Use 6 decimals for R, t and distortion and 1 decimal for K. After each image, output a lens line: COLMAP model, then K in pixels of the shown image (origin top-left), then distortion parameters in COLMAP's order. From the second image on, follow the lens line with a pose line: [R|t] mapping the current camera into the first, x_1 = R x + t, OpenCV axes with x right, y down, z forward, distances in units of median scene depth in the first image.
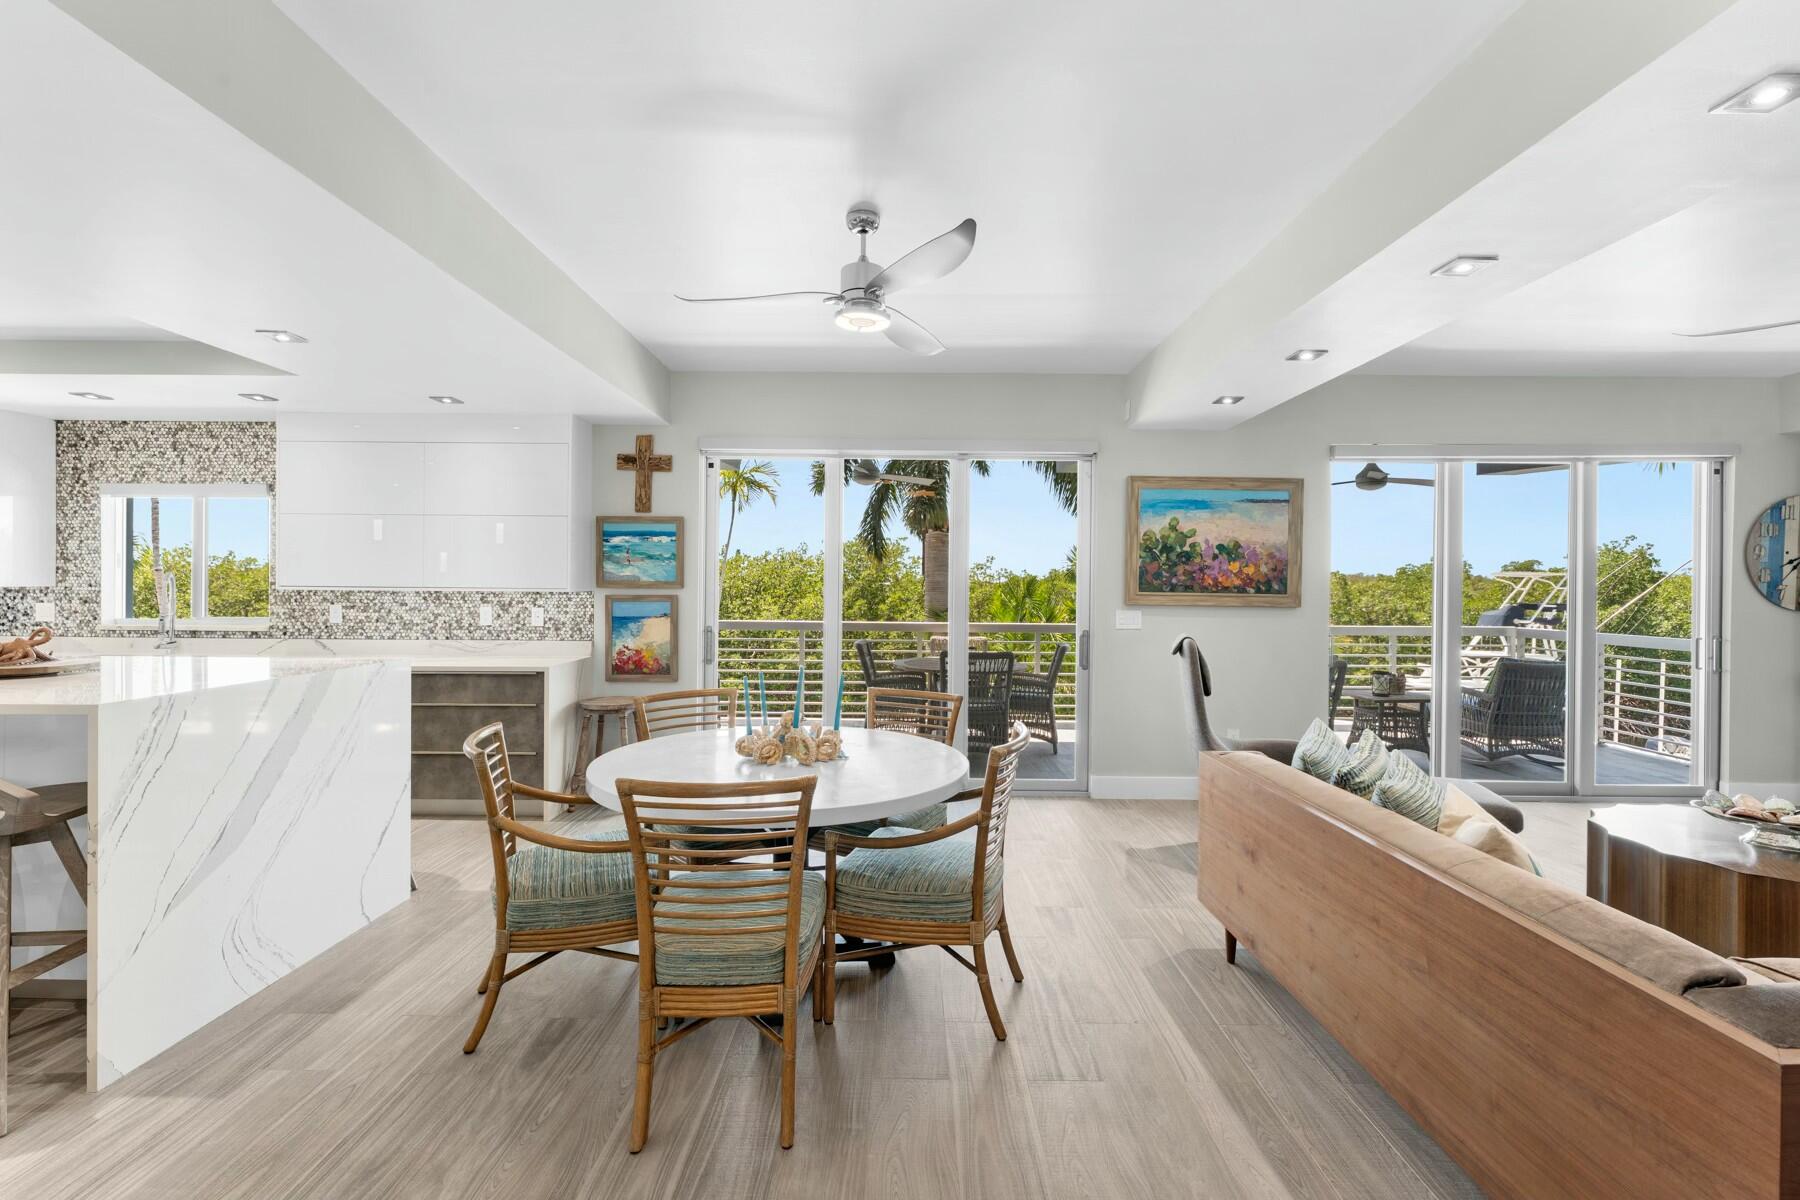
lens RADIAL K [[764.6, 0, 900.0], [0, 764.6, 600.0], [0, 0, 1]] dist [-0.000774, -0.000356]
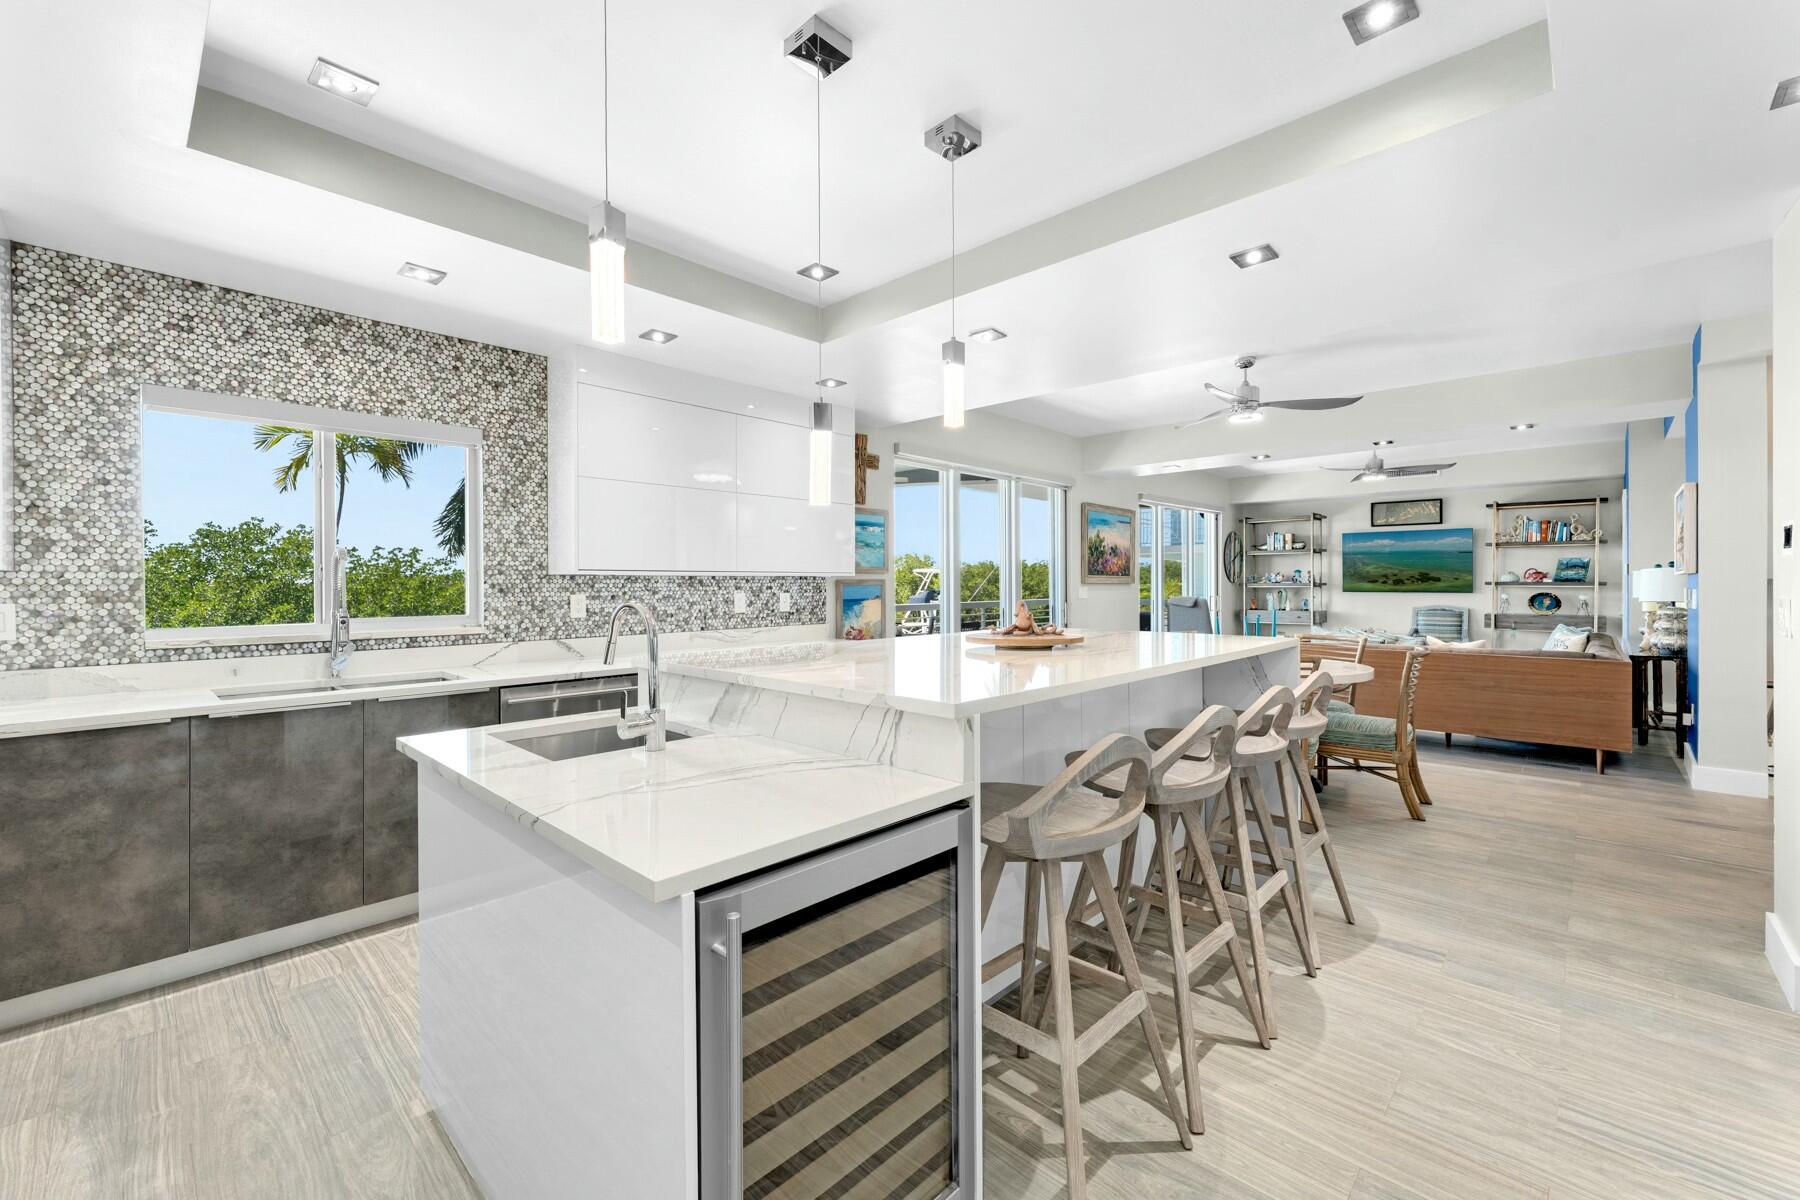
lens RADIAL K [[732.8, 0, 903.6], [0, 732.8, 593.9], [0, 0, 1]] dist [0.002815, -0.000111]
pose [[0.678854, -0.021906, 0.733946, -1.065515], [0.021323, 0.999721, 0.010115, 0.005056], [-0.733963, 0.008784, 0.679132, 0.239226]]
